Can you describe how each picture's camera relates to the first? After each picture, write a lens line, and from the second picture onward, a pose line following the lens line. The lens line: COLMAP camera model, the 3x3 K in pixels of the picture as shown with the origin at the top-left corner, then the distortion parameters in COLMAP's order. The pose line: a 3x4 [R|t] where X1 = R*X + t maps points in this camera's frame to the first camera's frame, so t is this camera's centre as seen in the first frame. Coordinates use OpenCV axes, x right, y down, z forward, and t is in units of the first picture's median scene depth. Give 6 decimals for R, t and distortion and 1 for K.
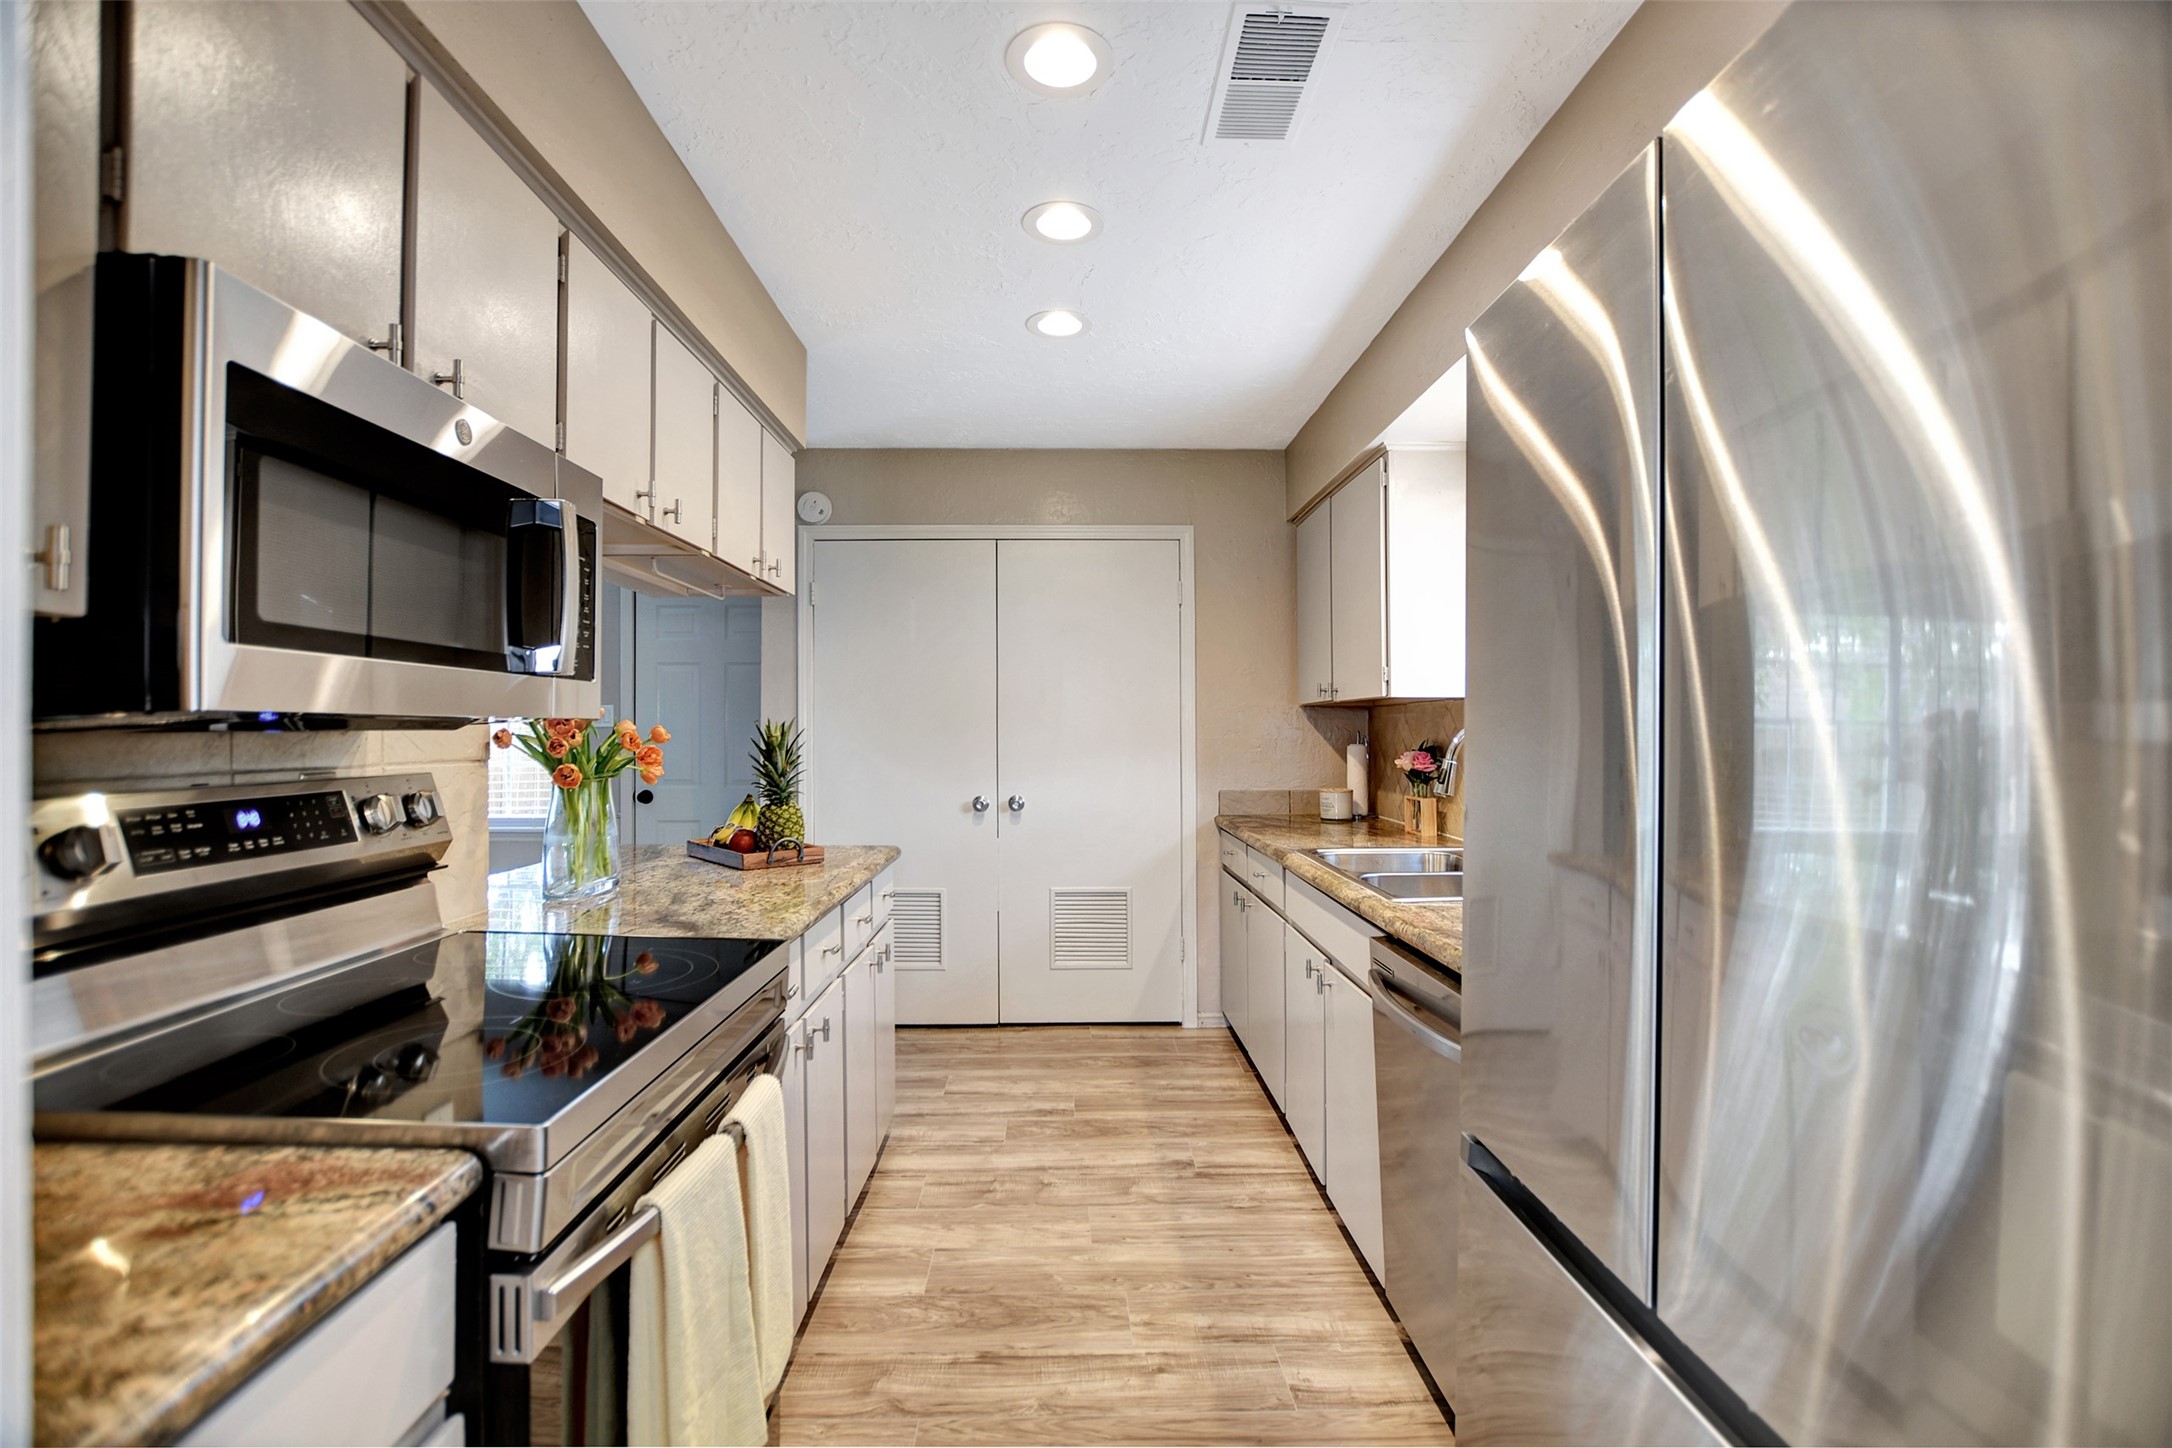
lens RADIAL K [[914.5, 0, 1082.1], [0, 914.5, 683.4], [0, 0, 1]] dist [-0.027517, -0.000185]
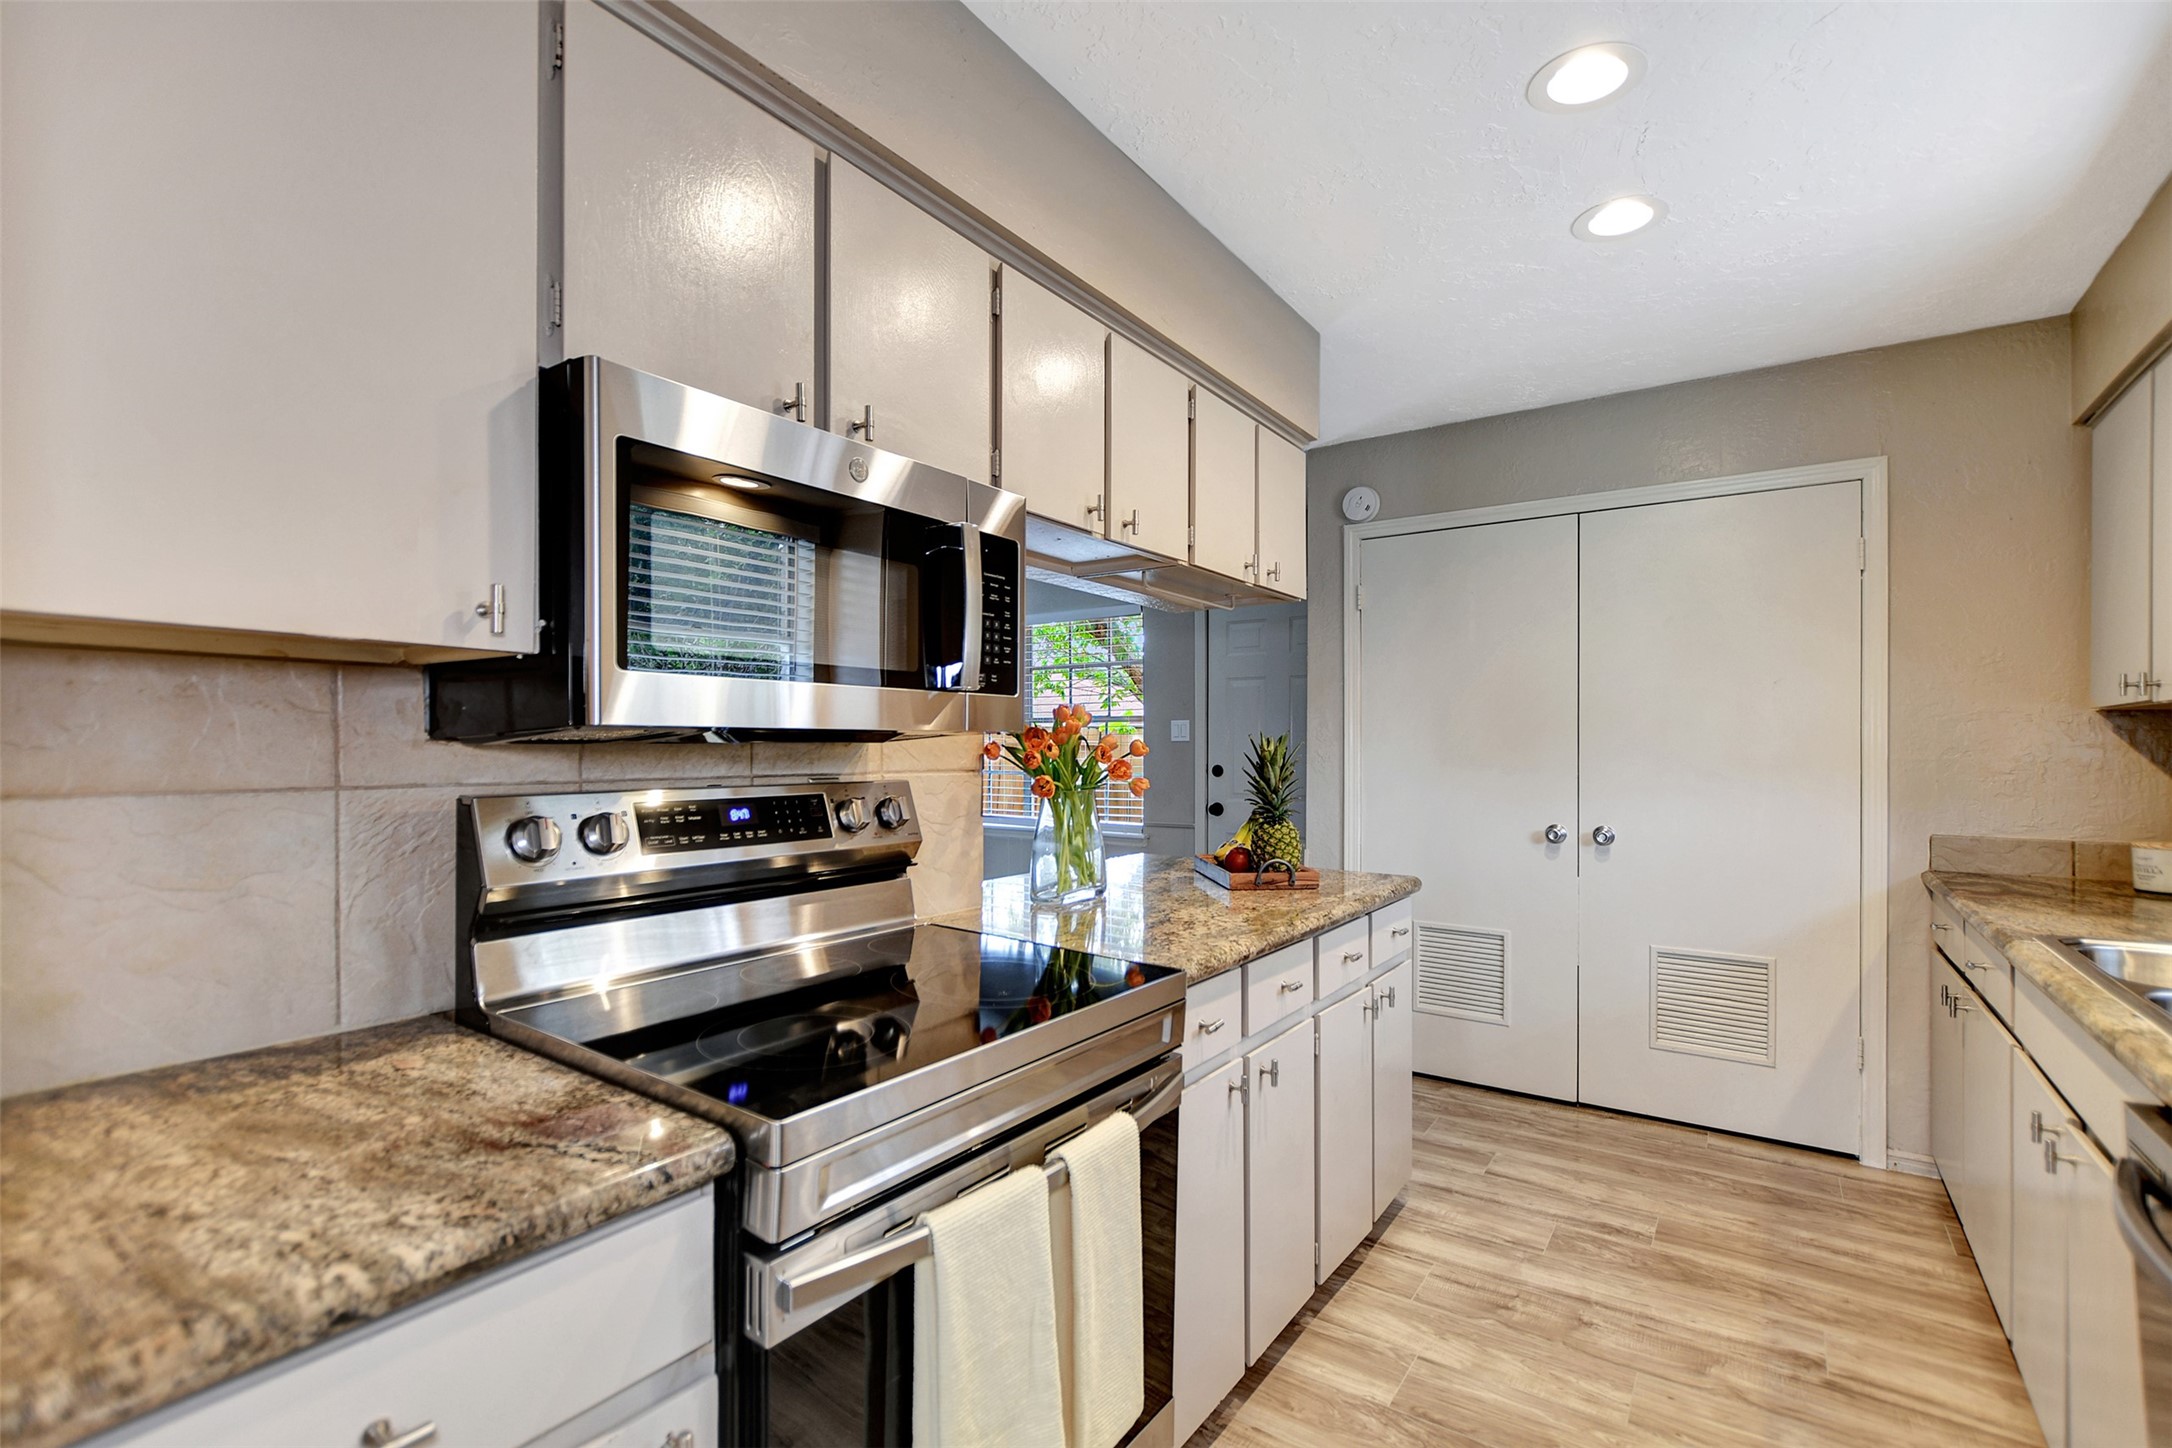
lens RADIAL K [[962.2, 0, 1081.3], [0, 962.2, 717.8], [0, 0, 1]] dist [-0.009456, 0.000149]
pose [[0.814905, -0.010569, -0.579498, 0.086192], [0.024020, 0.999591, 0.015547, 0.004193], [0.579097, -0.026589, 0.814825, 0.081081]]
